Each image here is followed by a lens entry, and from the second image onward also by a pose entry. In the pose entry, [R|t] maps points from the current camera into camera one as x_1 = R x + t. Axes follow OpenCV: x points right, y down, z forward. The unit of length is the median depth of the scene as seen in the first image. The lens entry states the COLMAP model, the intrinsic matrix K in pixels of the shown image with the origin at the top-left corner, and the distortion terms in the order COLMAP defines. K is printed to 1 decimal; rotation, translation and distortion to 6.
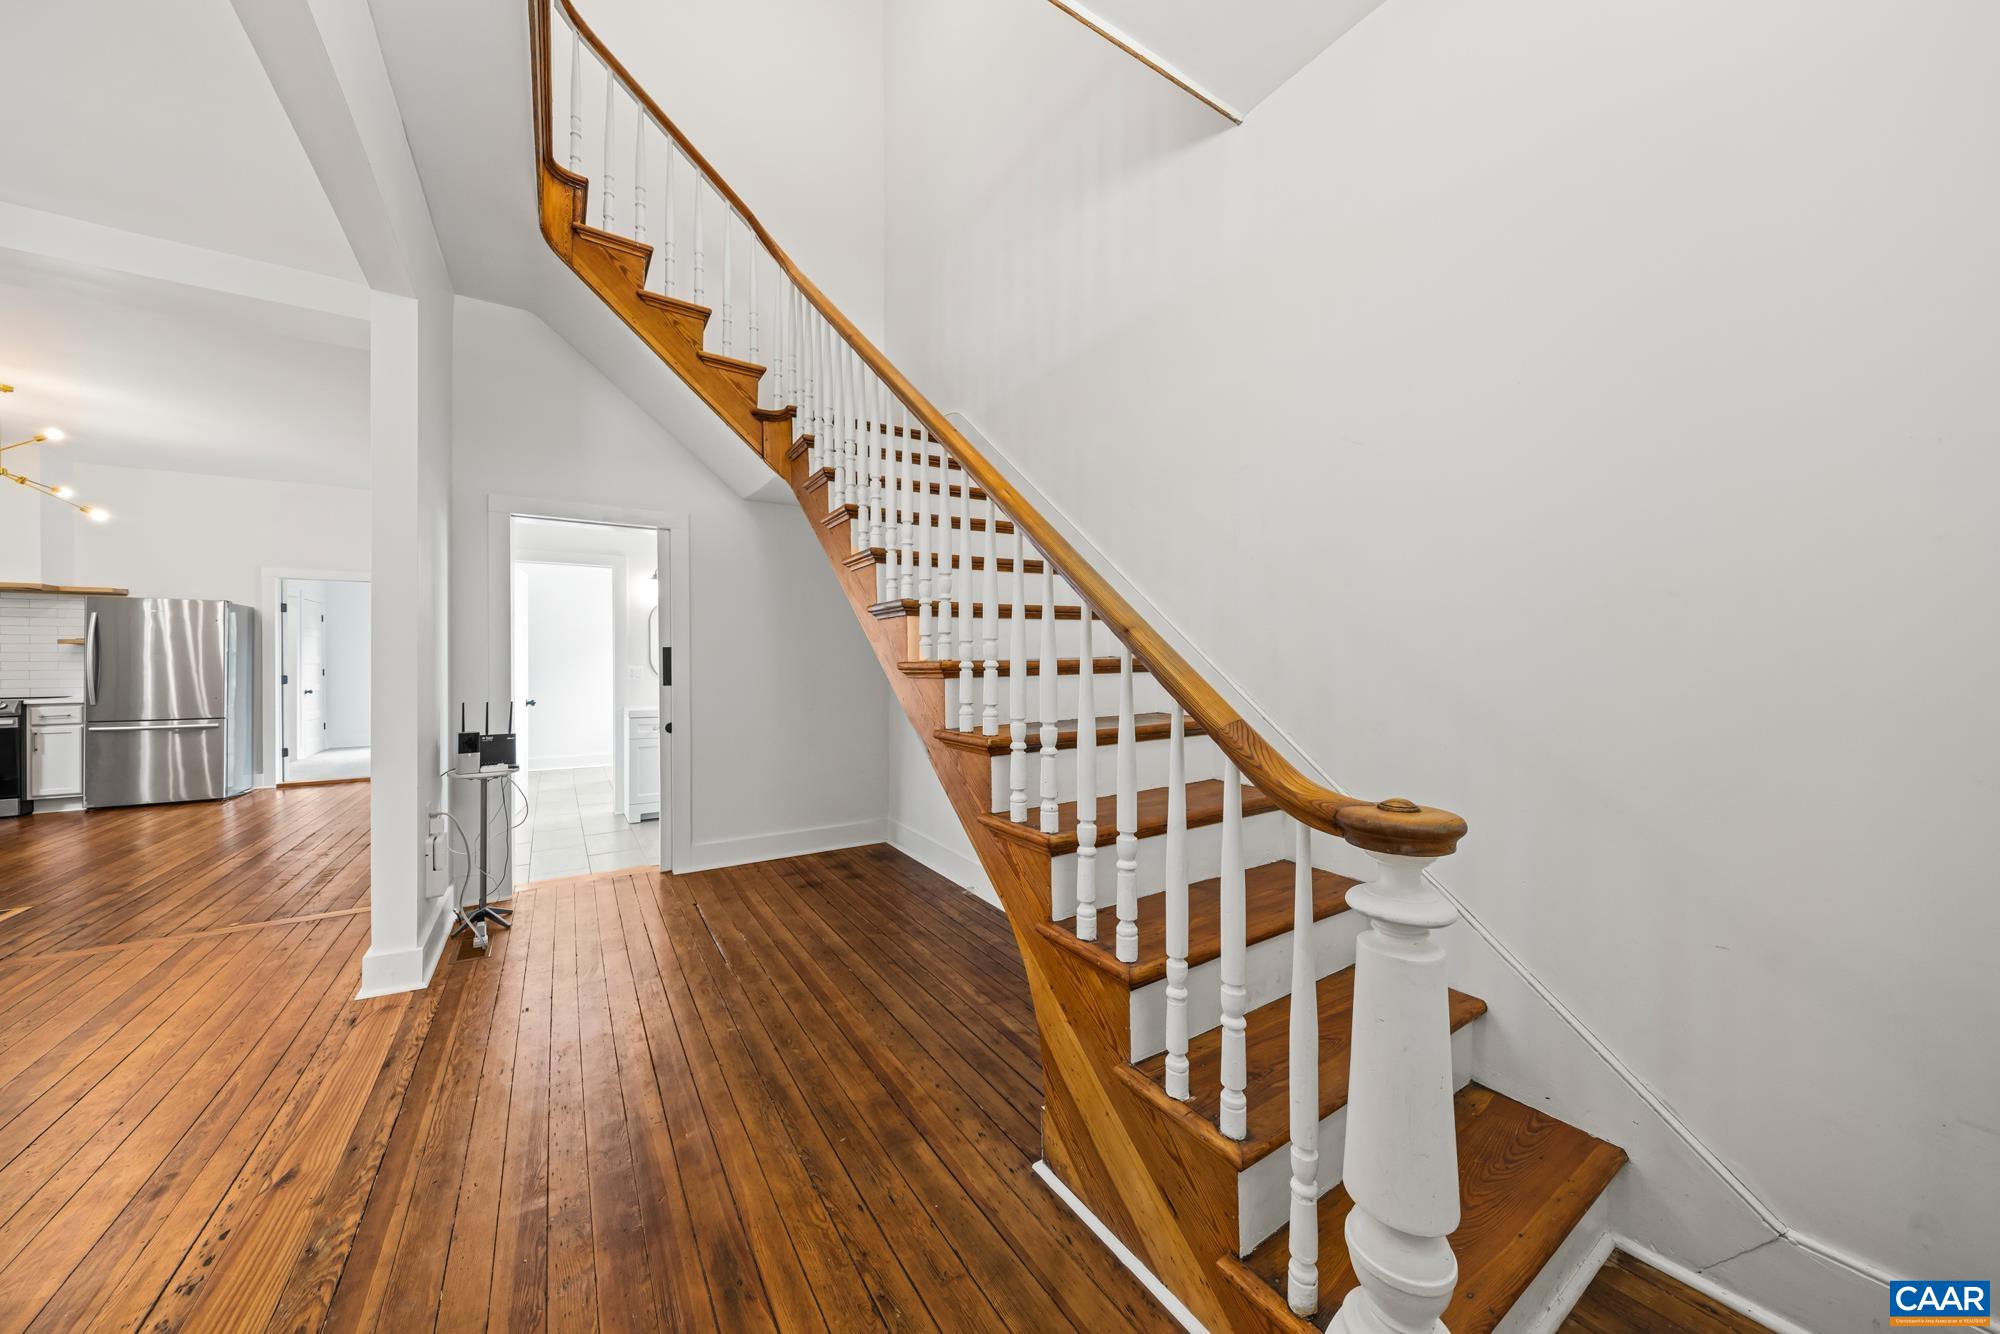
lens RADIAL K [[670.3, 0, 983.3], [0, 670.3, 663.8], [0, 0, 1]] dist [-0.001321, -0.000031]
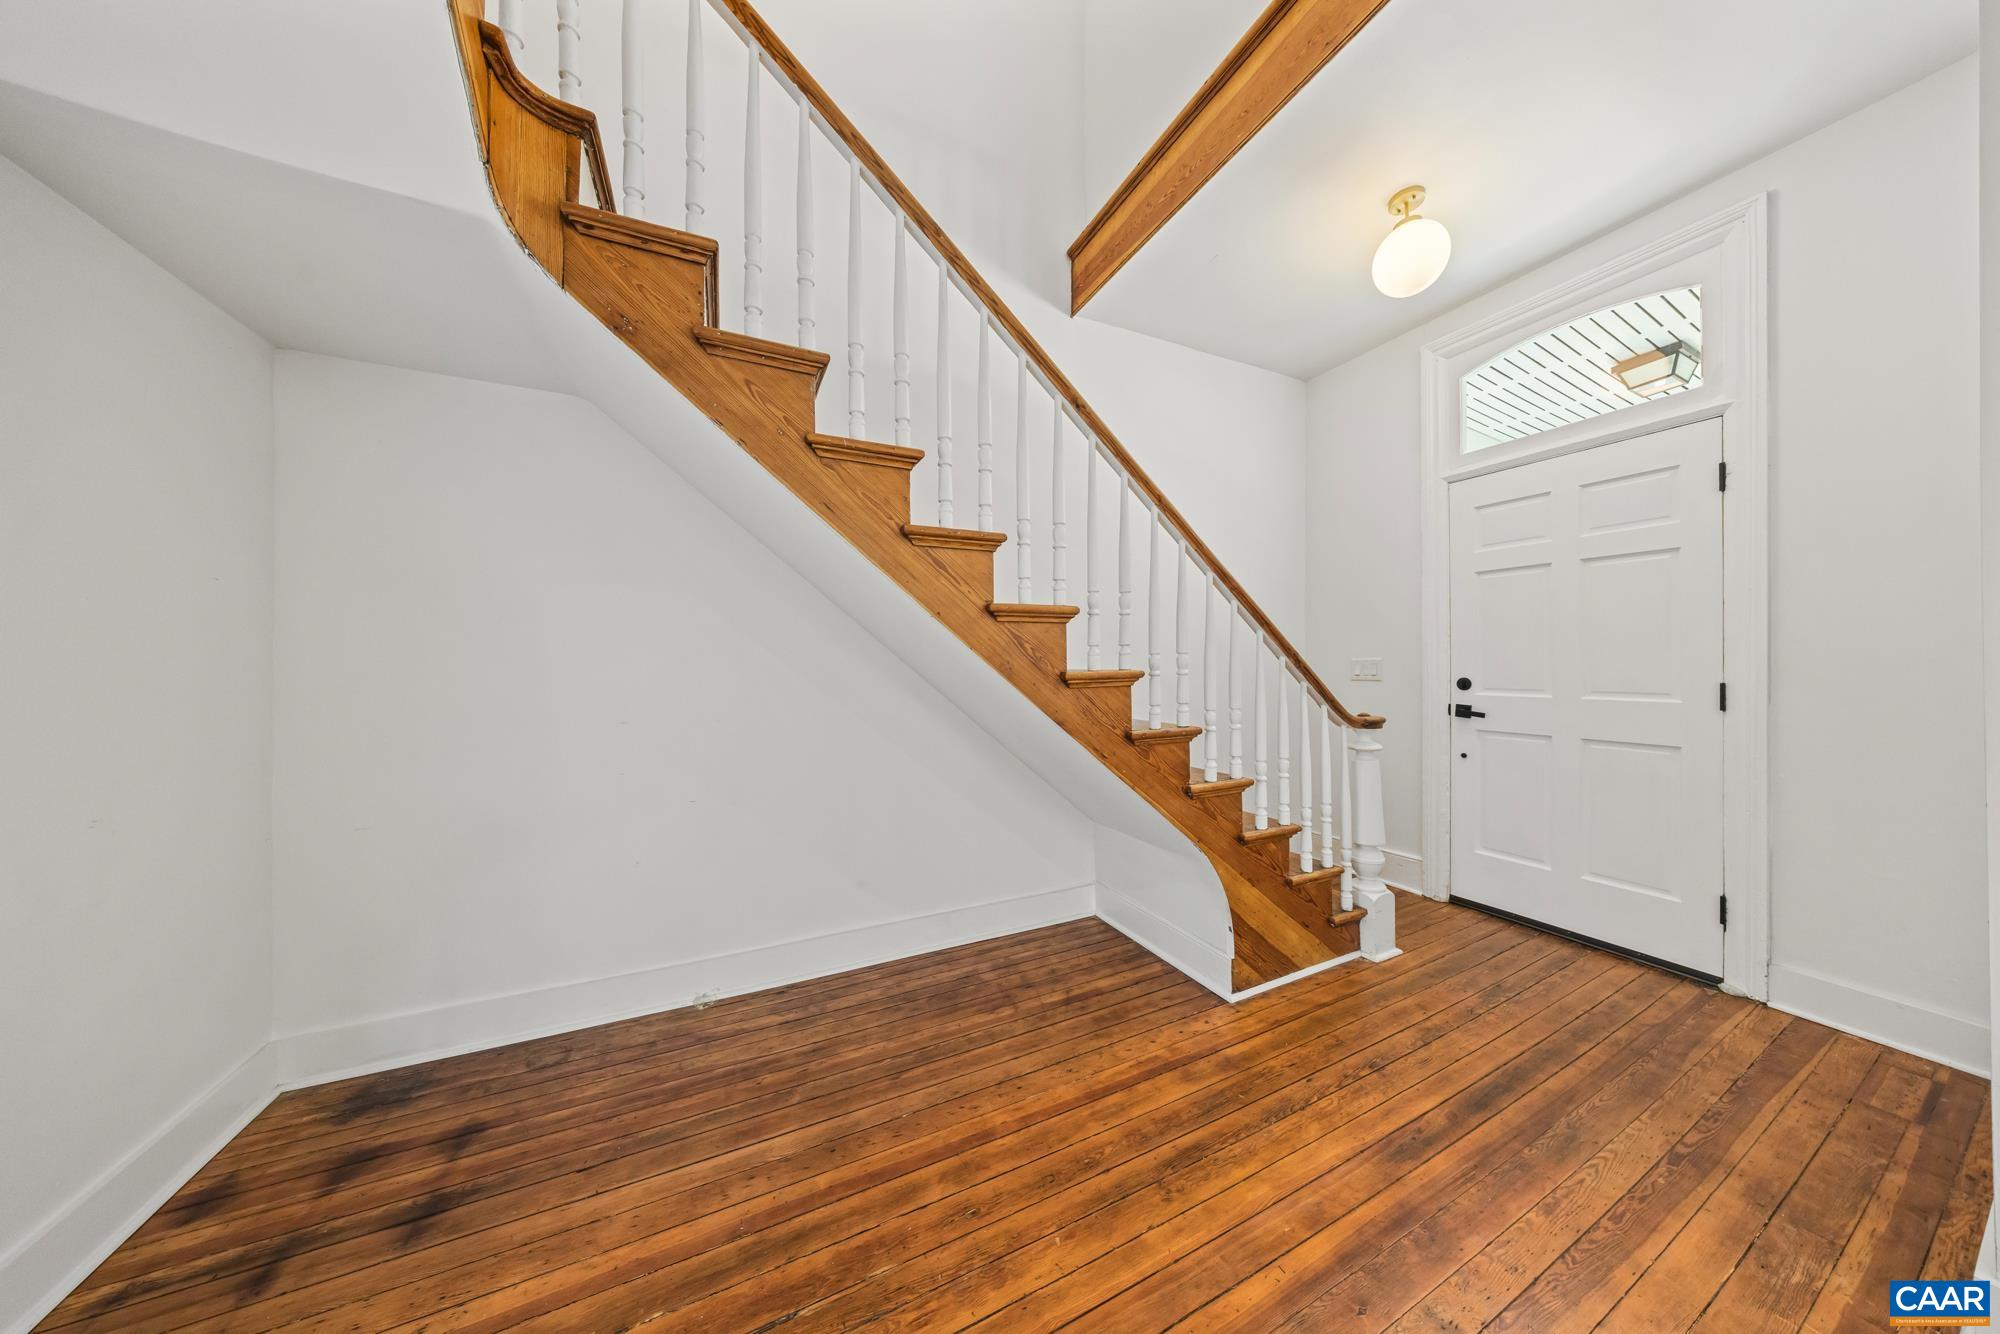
lens RADIAL K [[591.0, 0, 1005.5], [0, 591.0, 664.0], [0, 0, 1]] dist [-0.000552, 0.000083]
pose [[0.112926, 0.002185, 0.993601, -1.041671], [0.010981, 0.999934, -0.003447, -0.014091], [-0.993543, 0.011300, 0.112895, 1.067729]]
